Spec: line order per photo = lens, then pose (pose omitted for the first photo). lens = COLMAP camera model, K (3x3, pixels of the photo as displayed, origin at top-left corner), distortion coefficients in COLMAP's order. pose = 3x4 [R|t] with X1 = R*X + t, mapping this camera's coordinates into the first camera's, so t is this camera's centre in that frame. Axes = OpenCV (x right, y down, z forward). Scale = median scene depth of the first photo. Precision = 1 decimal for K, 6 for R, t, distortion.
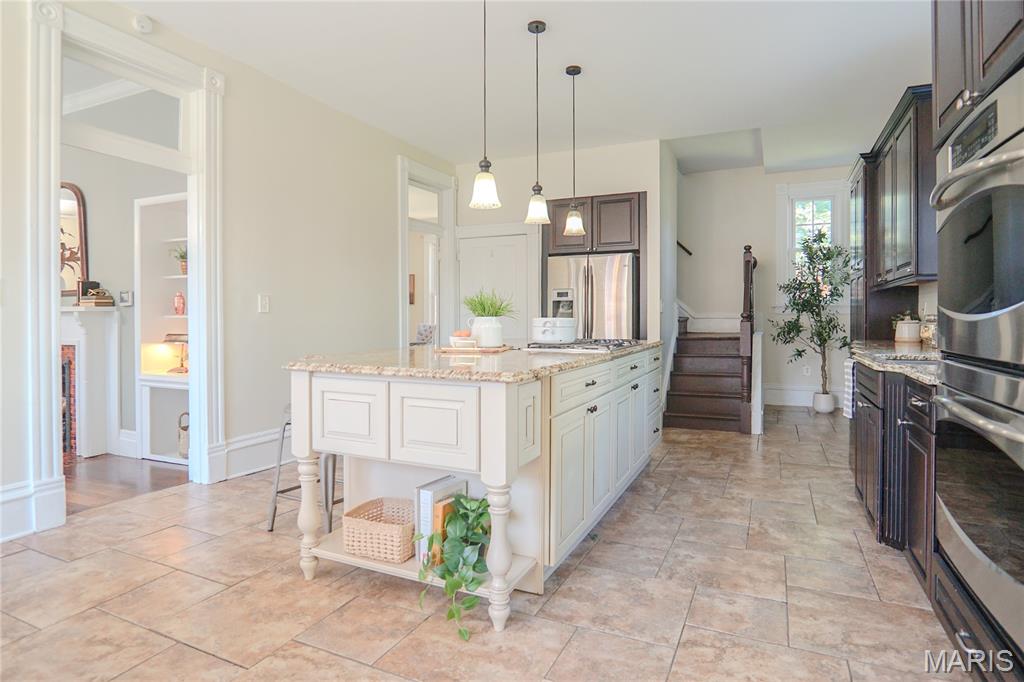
lens RADIAL K [[557.1, 0, 514.1], [0, 557.1, 328.1], [0, 0, 1]] dist [-0.023233, 0.000392]
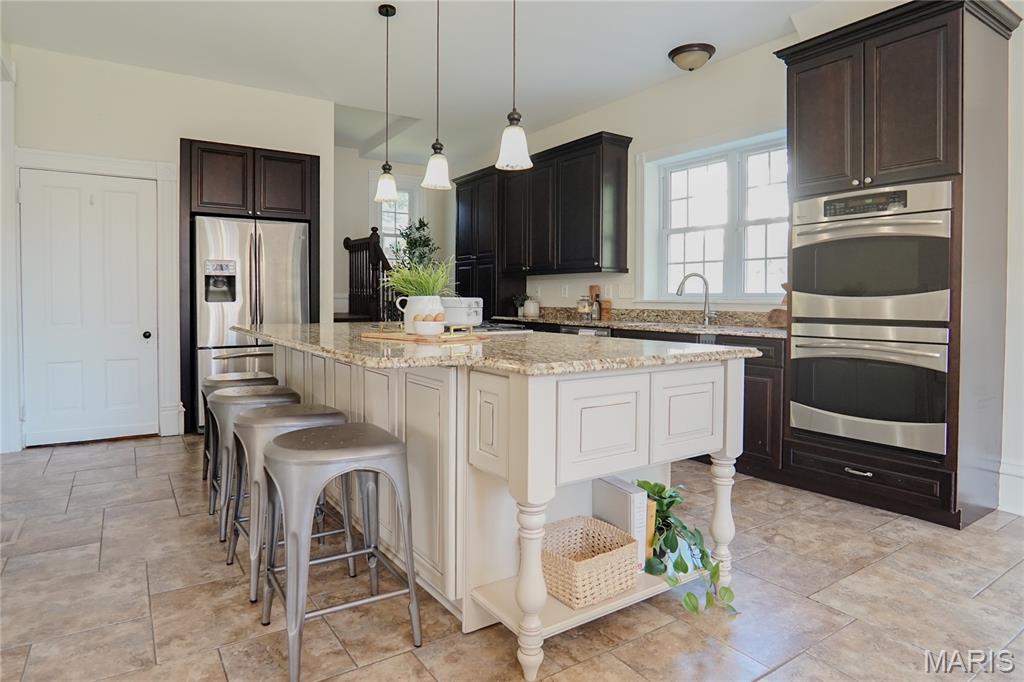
lens RADIAL K [[571.3, 0, 514.2], [0, 571.3, 318.0], [0, 0, 1]] dist [-0.032886, 0.000358]
pose [[0.538928, -0.027066, 0.841917, -0.371781], [0.014156, 0.999634, 0.023075, -0.003395], [-0.842233, -0.000518, 0.539114, 0.248948]]
